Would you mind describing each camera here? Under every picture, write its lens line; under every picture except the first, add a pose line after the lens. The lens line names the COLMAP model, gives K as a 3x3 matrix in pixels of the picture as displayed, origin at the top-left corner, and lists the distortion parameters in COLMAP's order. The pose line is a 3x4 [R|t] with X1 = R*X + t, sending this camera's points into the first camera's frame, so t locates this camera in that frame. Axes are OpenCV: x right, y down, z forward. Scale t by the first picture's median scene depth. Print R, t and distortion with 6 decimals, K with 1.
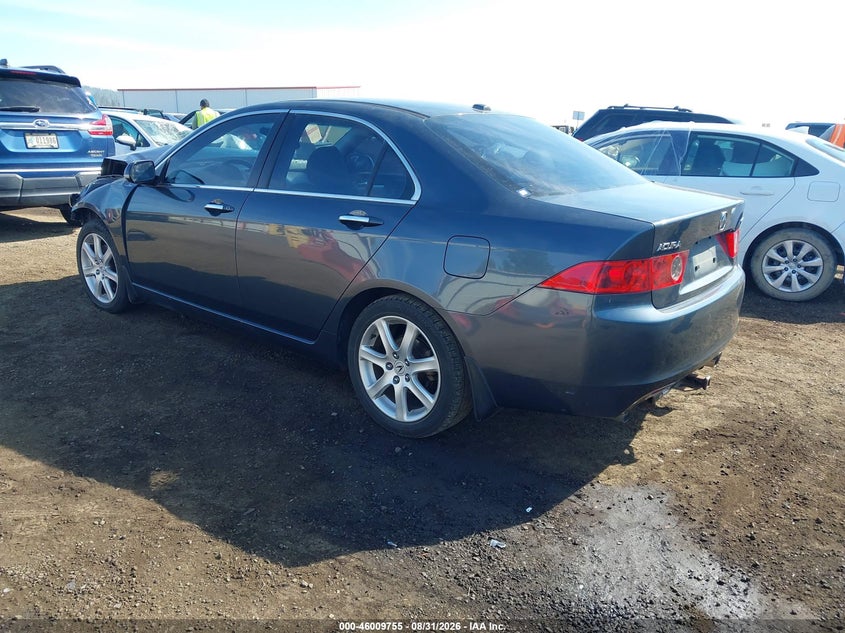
lens RADIAL K [[664.4, 0, 417.4], [0, 664.4, 317.9], [0, 0, 1]] dist [0.007122, 0.001352]
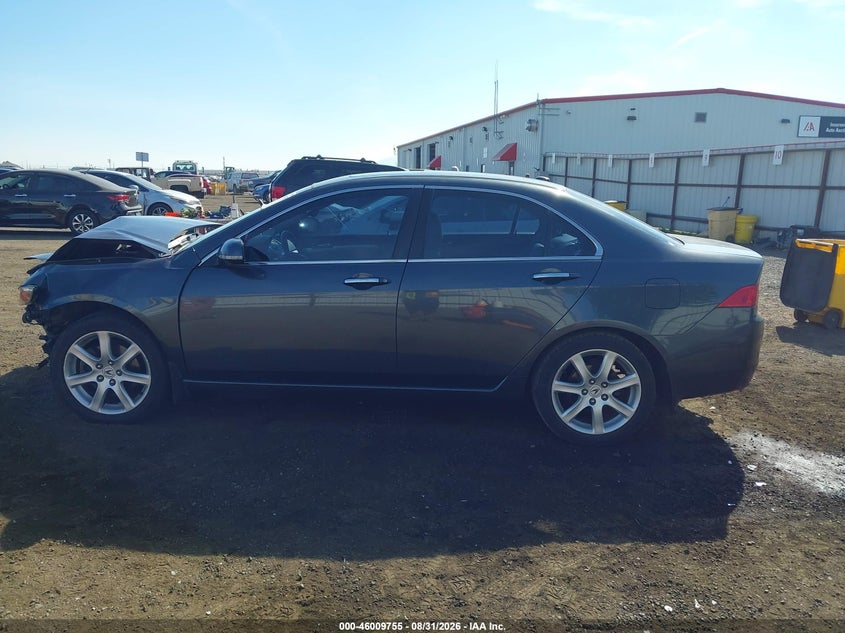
lens RADIAL K [[664.4, 0, 417.8], [0, 664.4, 316.8], [0, 0, 1]] dist [0.007122, 0.001352]
pose [[0.784451, -0.138730, 0.604475, -1.007366], [0.172217, 0.985056, 0.002582, -0.120609], [-0.595800, 0.102076, 0.796620, 0.187655]]
